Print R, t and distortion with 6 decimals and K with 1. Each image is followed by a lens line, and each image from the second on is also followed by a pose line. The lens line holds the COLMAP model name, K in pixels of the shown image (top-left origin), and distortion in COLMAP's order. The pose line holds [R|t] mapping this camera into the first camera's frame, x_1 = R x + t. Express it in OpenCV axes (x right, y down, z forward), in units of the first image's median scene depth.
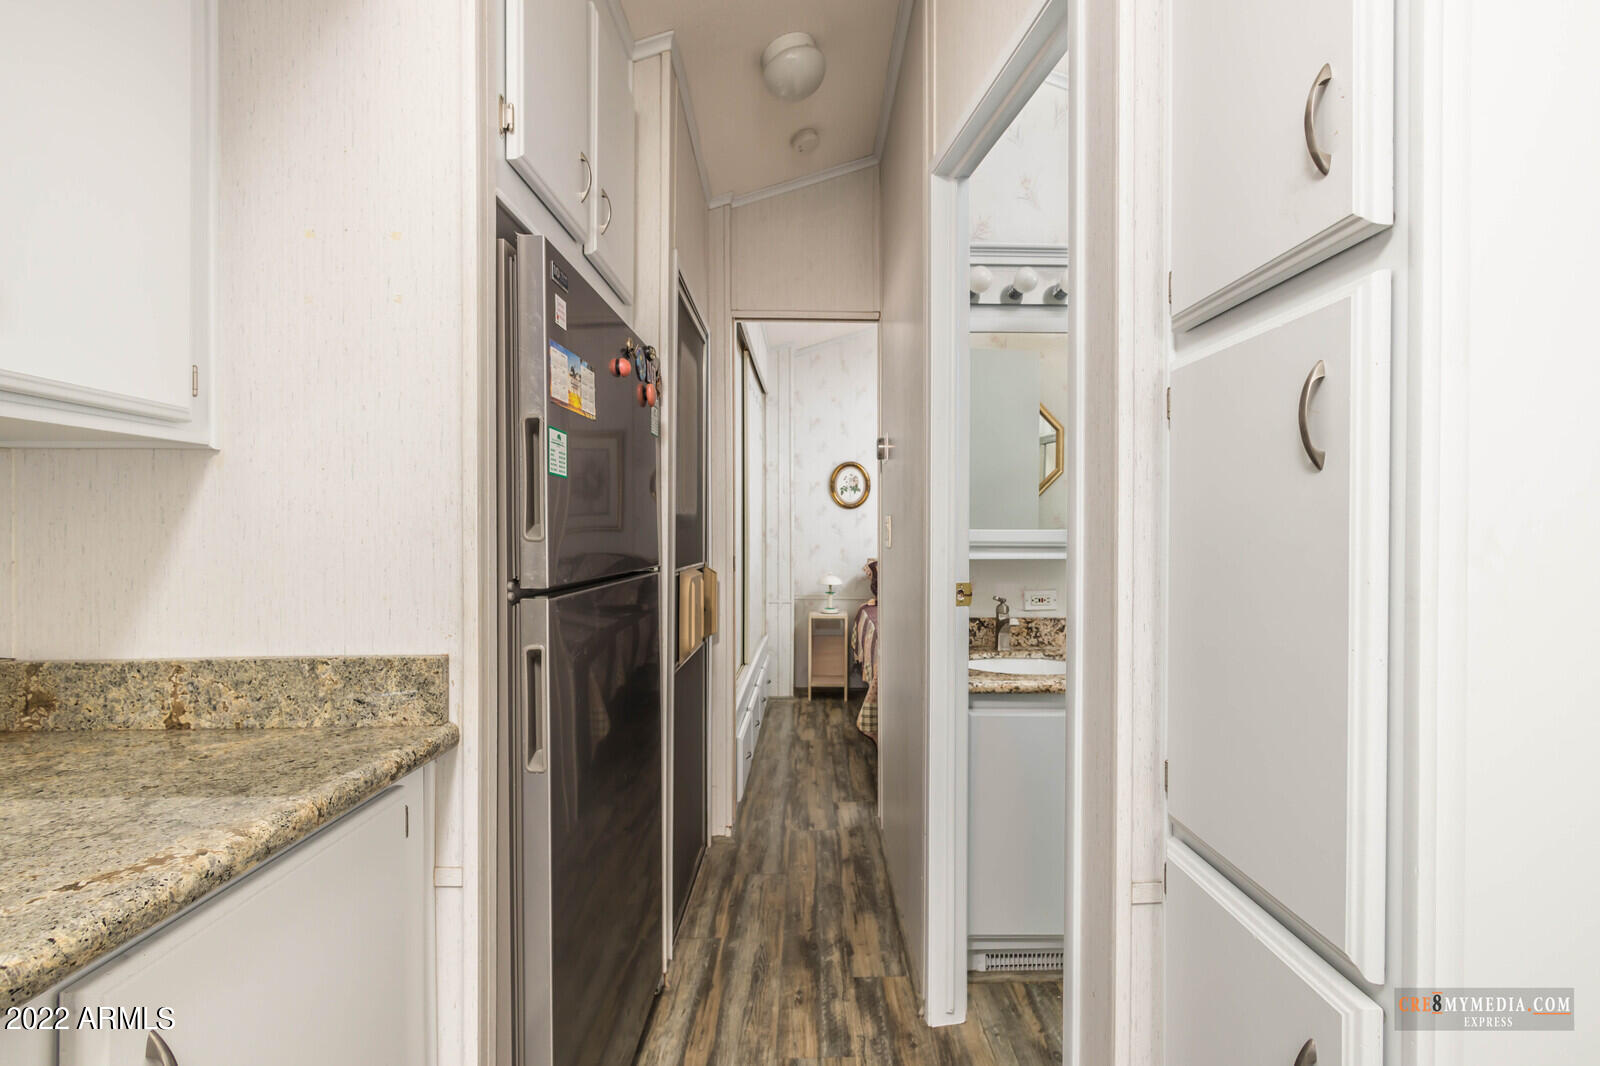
lens RADIAL K [[686.3, 0, 809.0], [0, 686.3, 541.1], [0, 0, 1]] dist [0.003291, -0.000392]
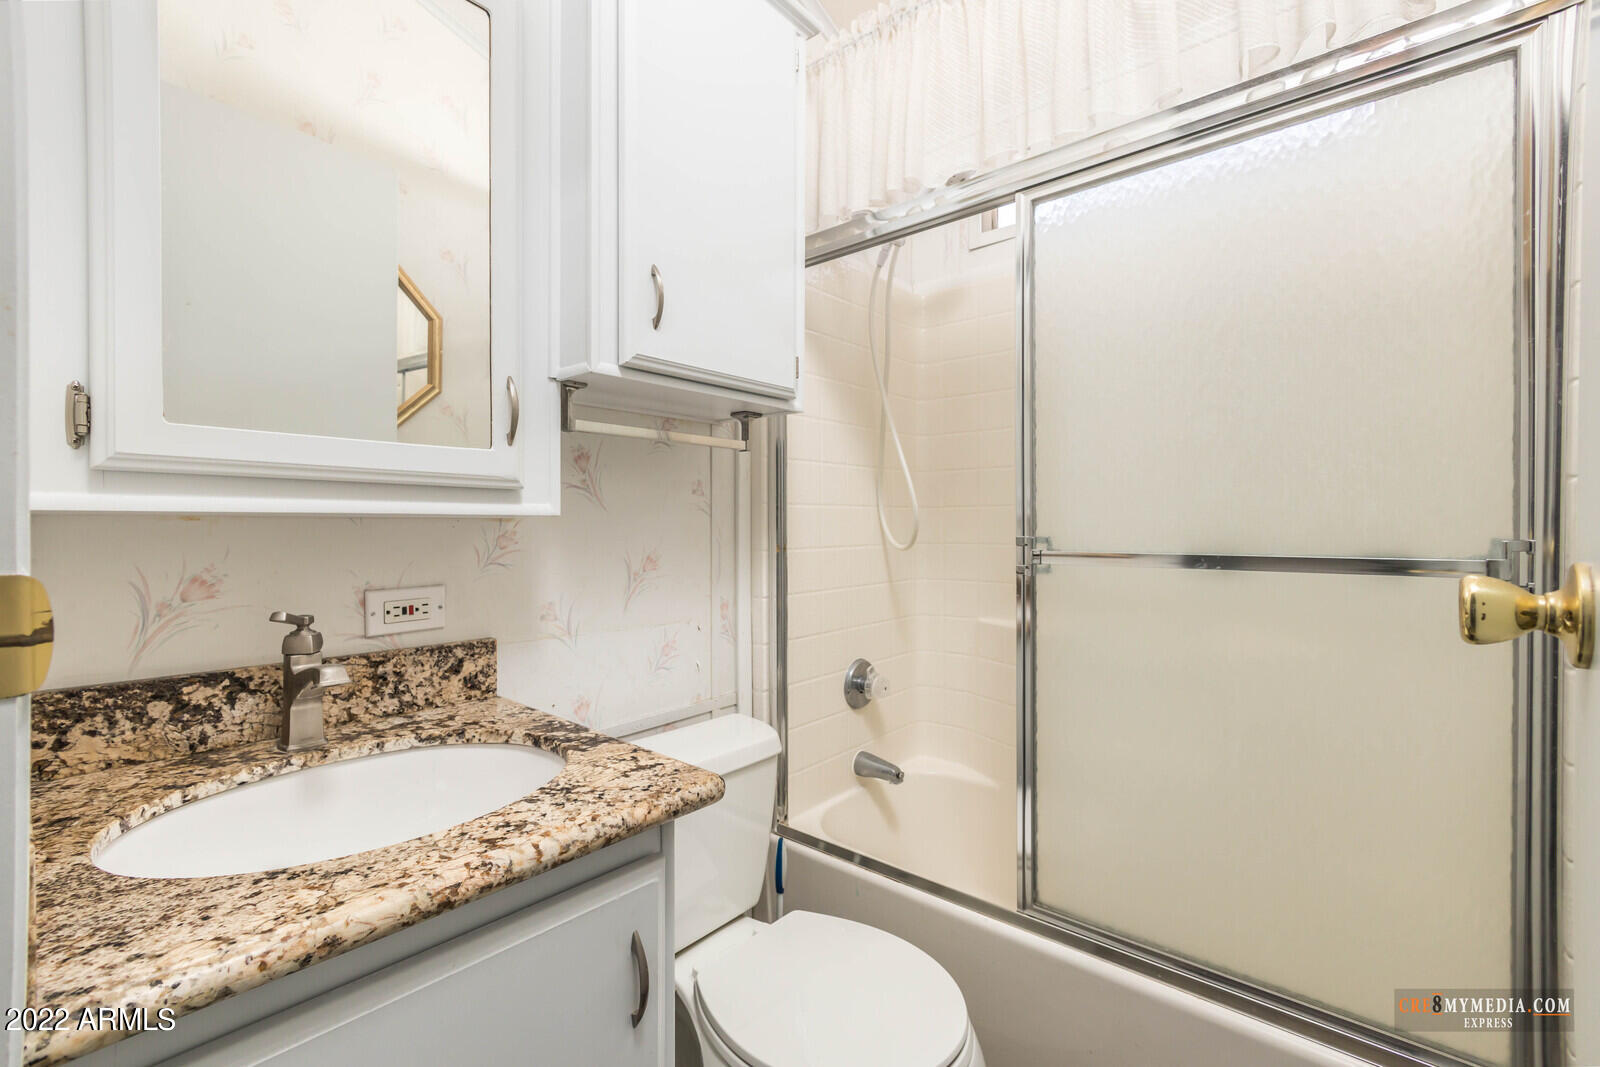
lens RADIAL K [[686.3, 0, 806.6], [0, 686.3, 533.9], [0, 0, 1]] dist [0.003291, -0.000392]
pose [[0.646083, 0.000788, 0.763267, 0.163112], [0.001875, 0.999995, -0.002619, 0.037780], [-0.763265, 0.003124, 0.646078, 0.510753]]
